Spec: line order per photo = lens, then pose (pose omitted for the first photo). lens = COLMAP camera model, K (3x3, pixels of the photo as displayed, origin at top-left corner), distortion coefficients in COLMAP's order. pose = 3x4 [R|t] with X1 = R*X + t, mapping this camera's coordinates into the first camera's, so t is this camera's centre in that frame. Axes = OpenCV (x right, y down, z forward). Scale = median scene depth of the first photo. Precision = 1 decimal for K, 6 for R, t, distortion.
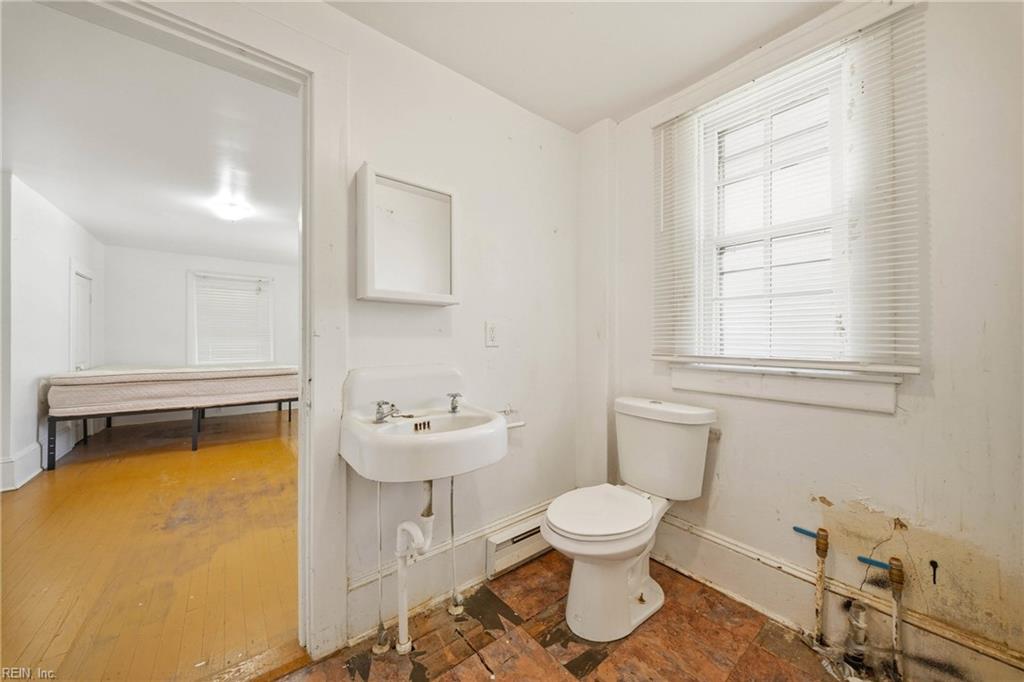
lens RADIAL K [[366.5, 0, 511.0], [0, 366.5, 339.8], [0, 0, 1]] dist [-0.000620, -0.003123]
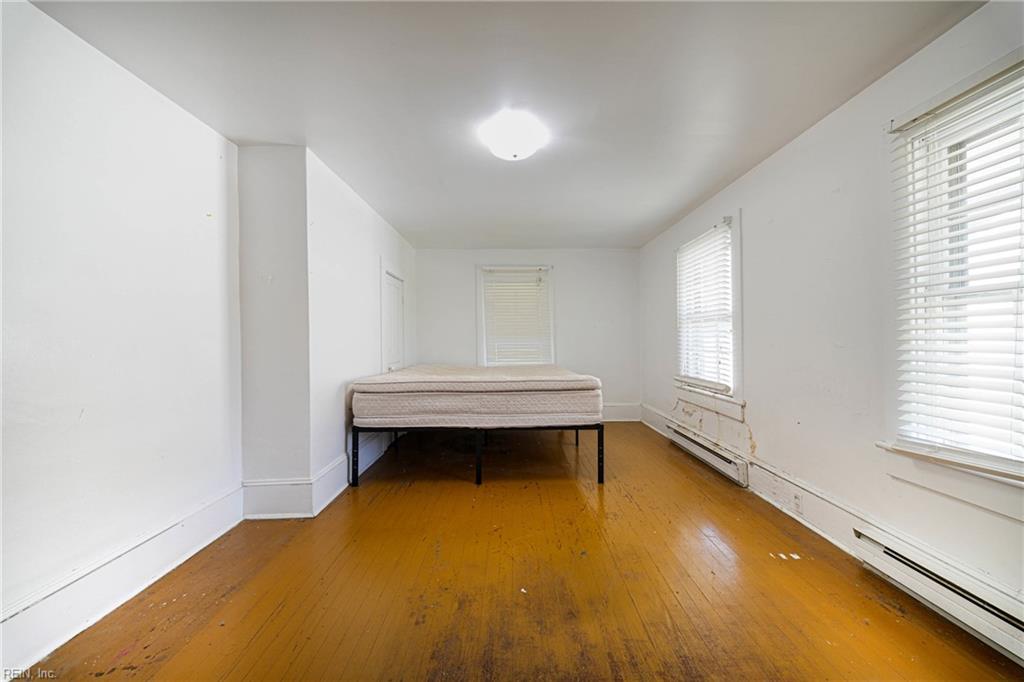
lens RADIAL K [[366.5, 0, 511.0], [0, 366.5, 339.8], [0, 0, 1]] dist [-0.000620, -0.003123]
pose [[0.791307, -0.008809, -0.611356, -0.376152], [0.012254, 0.999924, 0.001452, 0.001365], [0.611296, -0.008640, 0.791355, 0.482679]]
